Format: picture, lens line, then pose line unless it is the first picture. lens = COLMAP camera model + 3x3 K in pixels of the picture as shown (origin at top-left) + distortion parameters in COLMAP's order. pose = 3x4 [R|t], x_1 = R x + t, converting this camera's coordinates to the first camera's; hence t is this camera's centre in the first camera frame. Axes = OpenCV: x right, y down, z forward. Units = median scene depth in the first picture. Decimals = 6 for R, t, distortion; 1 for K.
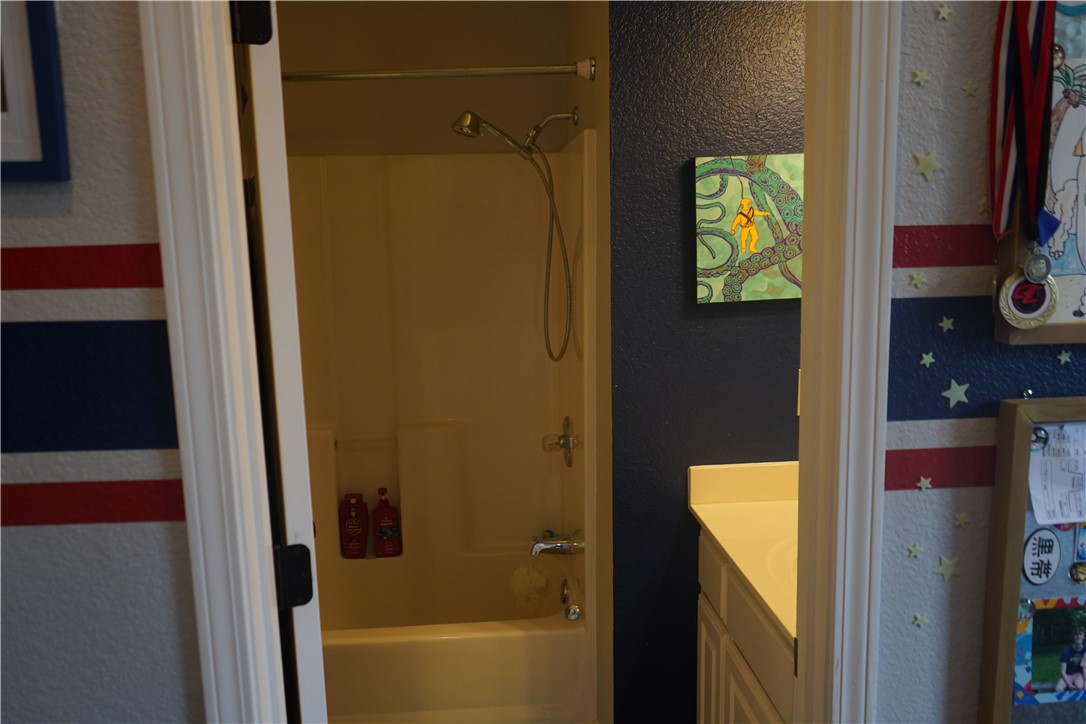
lens RADIAL K [[865.2, 0, 539.6], [0, 865.2, 365.2], [0, 0, 1]] dist [-0.014443, 0.016693]
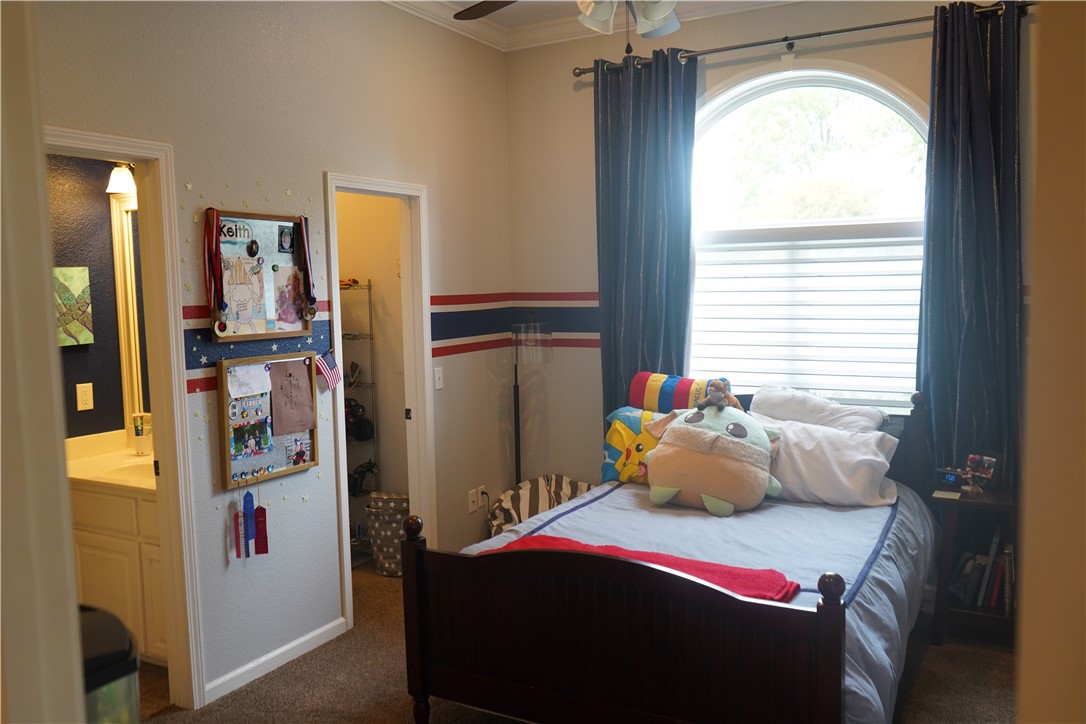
lens RADIAL K [[865.2, 0, 542.2], [0, 865.2, 362.6], [0, 0, 1]] dist [-0.014443, 0.016693]
pose [[0.535738, -0.061427, 0.842147, -1.472896], [0.137884, 0.990327, -0.015481, 0.258297], [-0.833050, 0.124413, 0.539026, -1.673564]]
